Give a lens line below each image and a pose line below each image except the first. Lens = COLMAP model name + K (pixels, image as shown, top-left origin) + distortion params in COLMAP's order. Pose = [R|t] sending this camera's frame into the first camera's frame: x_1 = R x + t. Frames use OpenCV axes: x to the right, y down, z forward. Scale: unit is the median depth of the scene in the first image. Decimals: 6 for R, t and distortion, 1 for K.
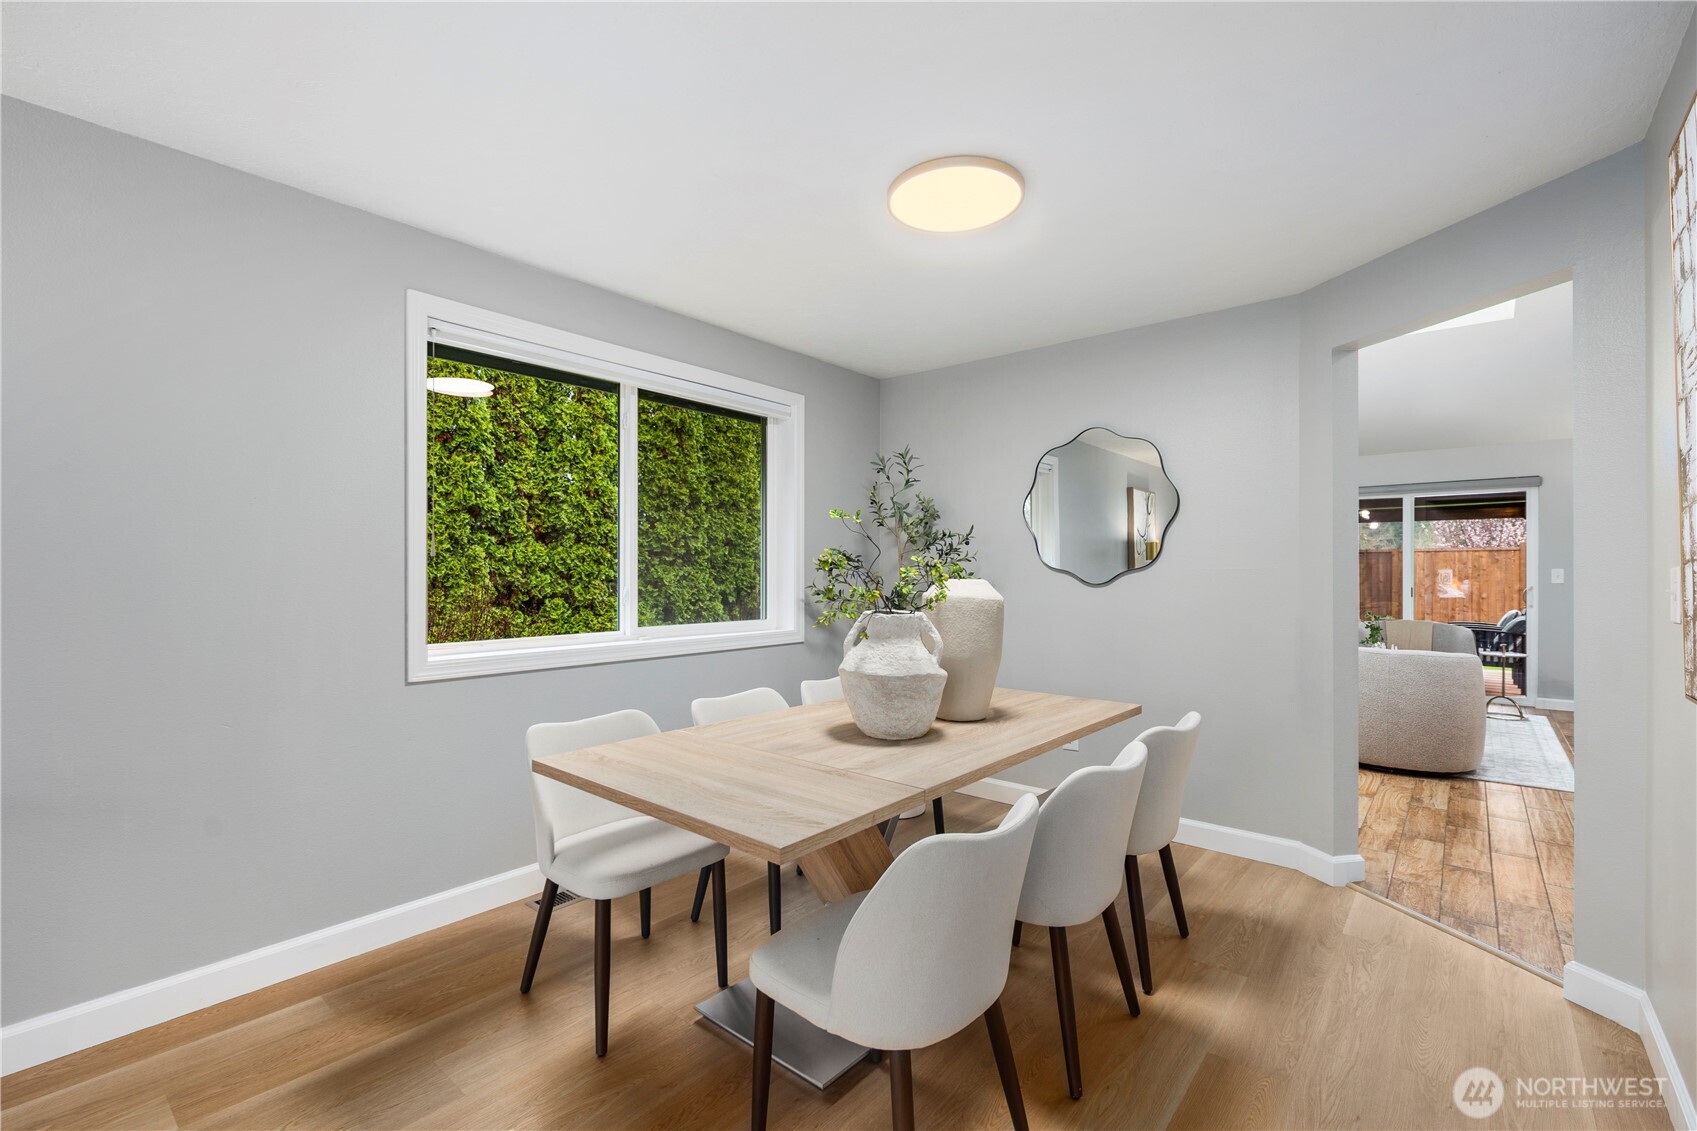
lens RADIAL K [[738.6, 0, 846.6], [0, 738.6, 576.3], [0, 0, 1]] dist [0.000074, -0.000139]
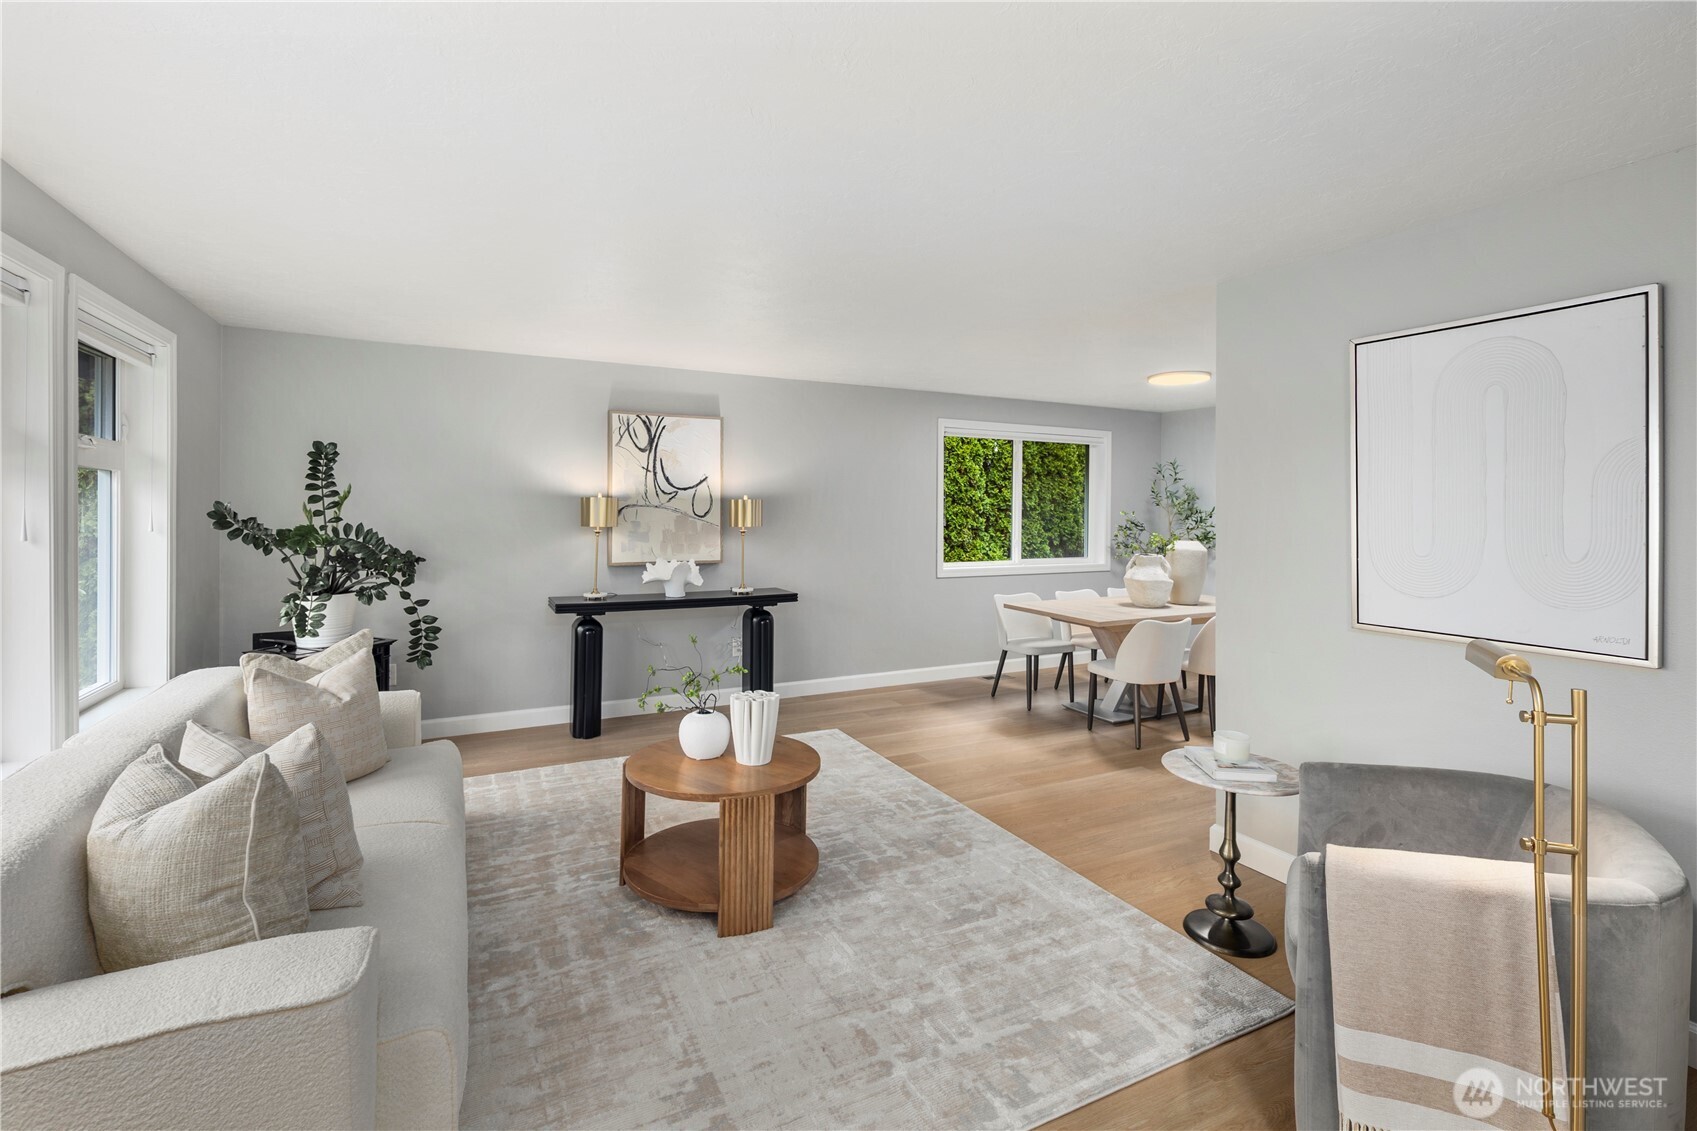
lens RADIAL K [[725.9, 0, 832.2], [0, 725.9, 511.3], [0, 0, 1]] dist [0.000909, -0.000317]
pose [[0.908509, 0.005365, -0.417831, 0.034397], [-0.007538, 0.999965, -0.003550, -0.022999], [0.417797, 0.006375, 0.908518, -0.468069]]
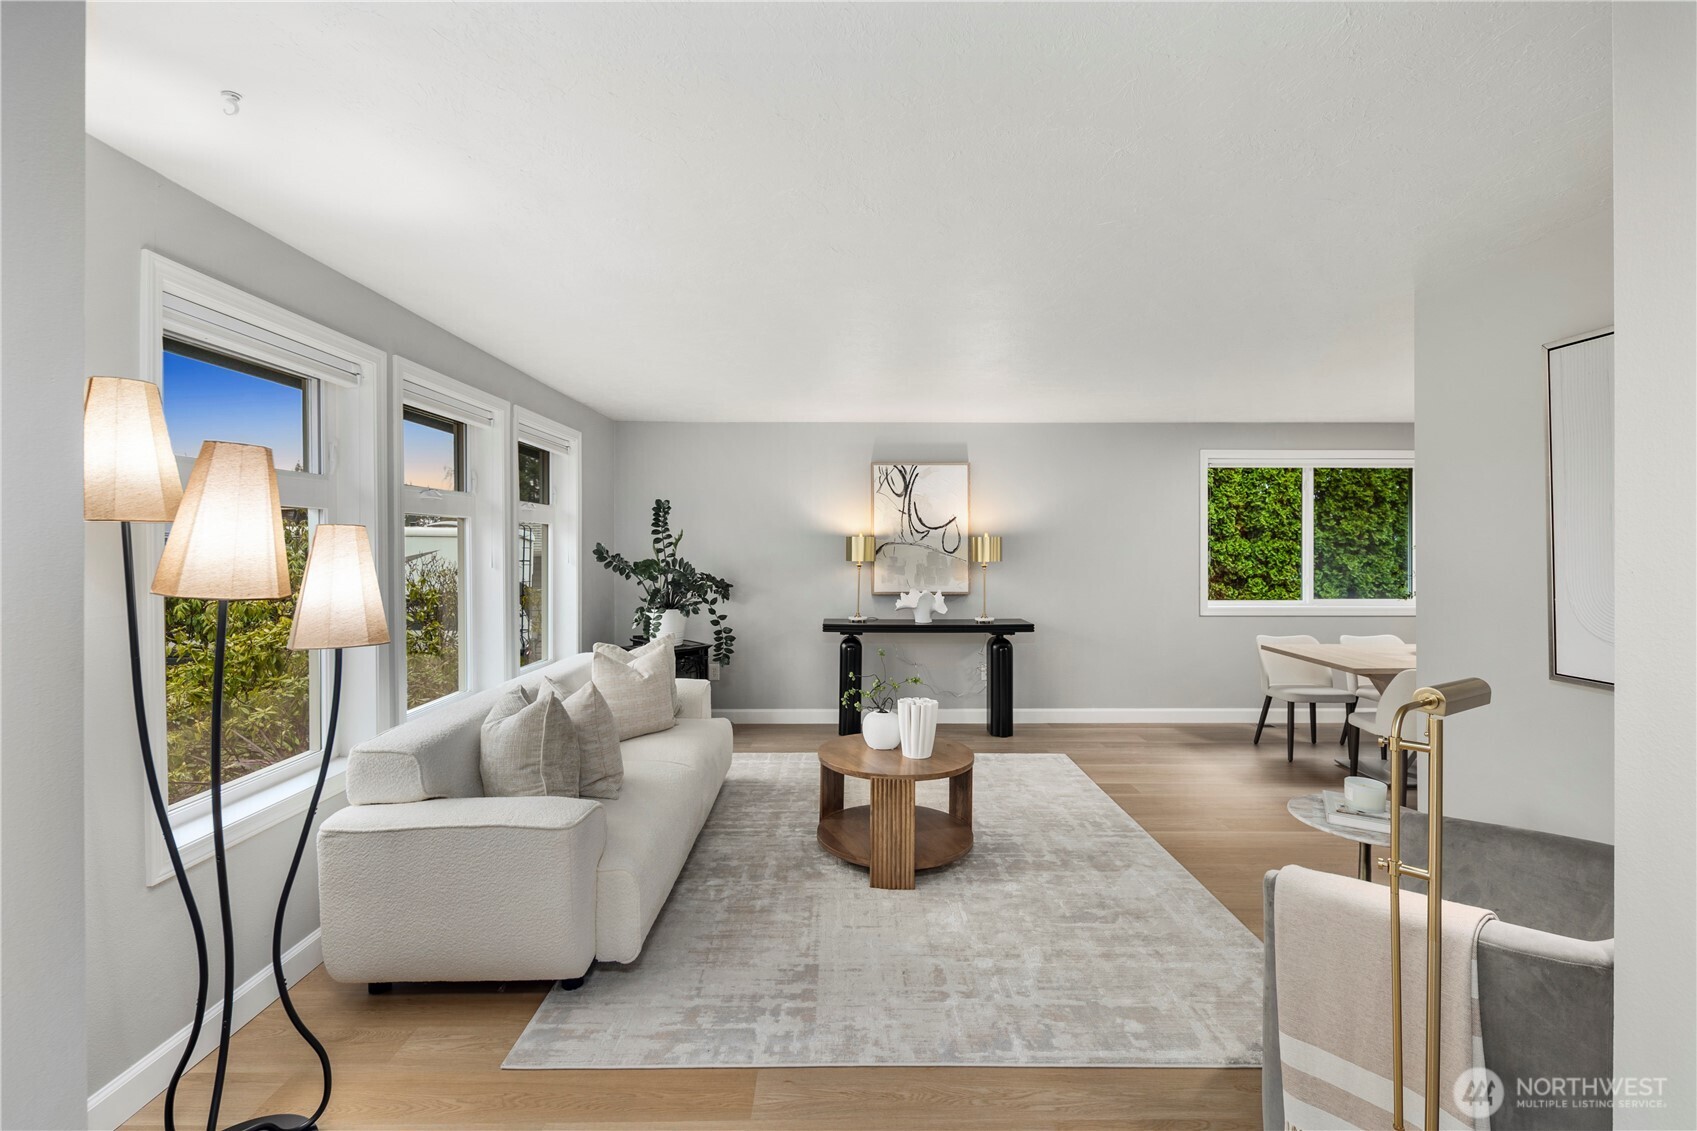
lens RADIAL K [[708.0, 0, 850.1], [0, 708.0, 549.1], [0, 0, 1]] dist [-0.000920, 0.000087]
pose [[0.636656, 0.002146, -0.771145, 0.153535], [-0.003300, 0.999995, 0.000059, -0.022928], [0.771141, 0.002508, 0.636659, -0.455093]]
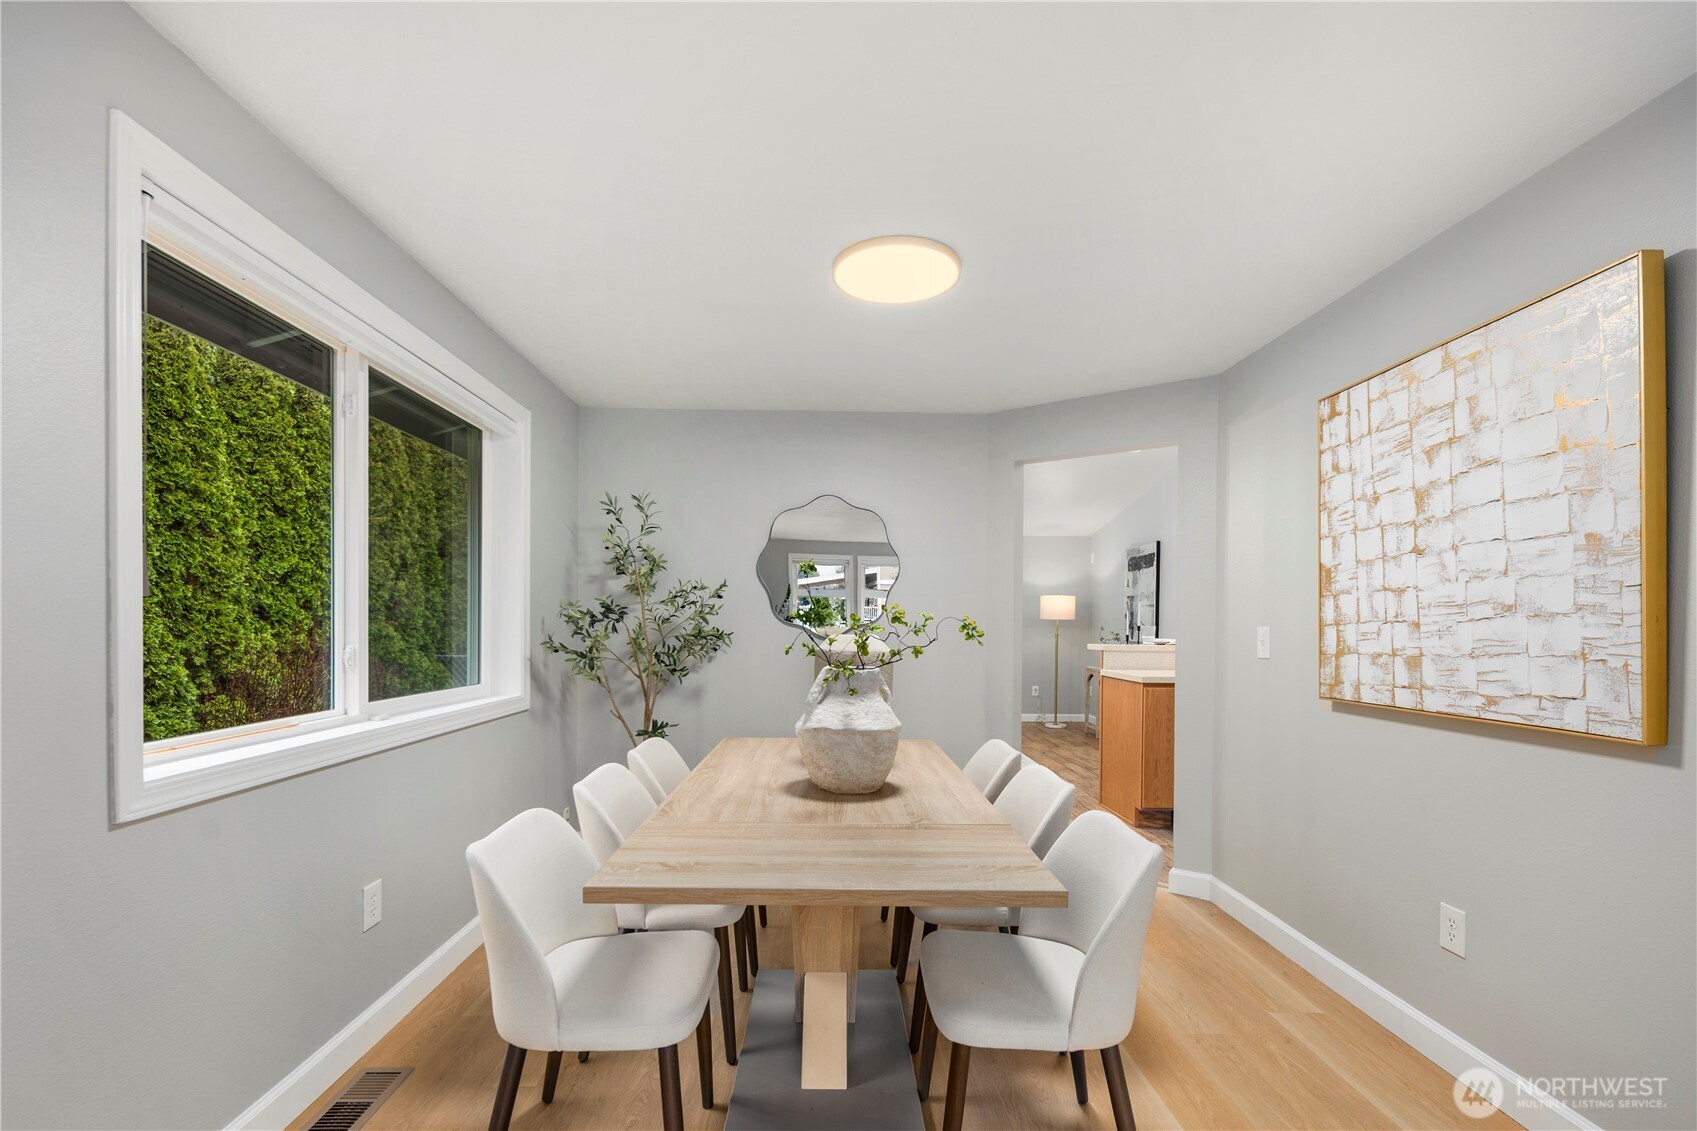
lens RADIAL K [[741.3, 0, 848.9], [0, 741.3, 636.7], [0, 0, 1]] dist [-0.000502, -0.000161]
pose [[0.748178, -0.004397, 0.663483, -0.190616], [-0.003294, 0.999941, 0.010341, -0.001358], [-0.663490, -0.009923, 0.748120, 0.076802]]
